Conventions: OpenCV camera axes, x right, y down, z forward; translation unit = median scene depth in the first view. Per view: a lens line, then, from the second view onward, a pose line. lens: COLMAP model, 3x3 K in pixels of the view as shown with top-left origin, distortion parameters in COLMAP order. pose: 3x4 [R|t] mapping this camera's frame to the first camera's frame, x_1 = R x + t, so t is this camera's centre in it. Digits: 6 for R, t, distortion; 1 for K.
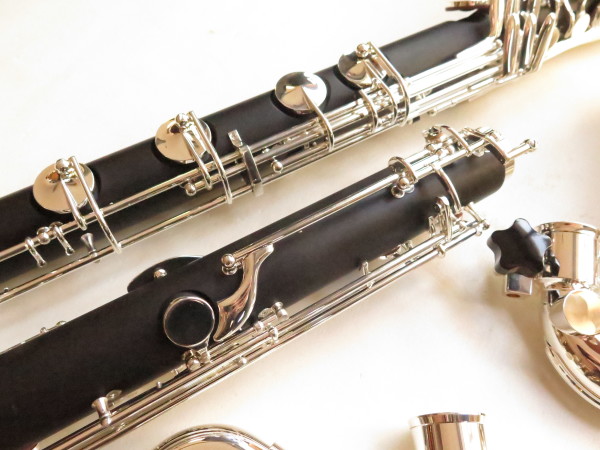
lens RADIAL K [[479.2, 0, 300.0], [0, 479.2, 225.0], [0, 0, 1]] dist [-0.010067, -0.002177]
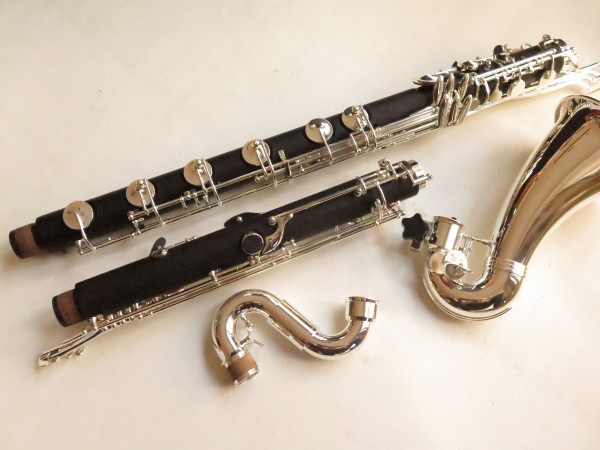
lens RADIAL K [[479.2, 0, 300.0], [0, 479.2, 225.0], [0, 0, 1]] dist [-0.010067, -0.002177]
pose [[0.989288, 0.121266, -0.081269, 0.141668], [-0.107034, 0.981124, 0.161059, -0.234364], [0.099266, -0.150635, 0.983593, -1.021980]]
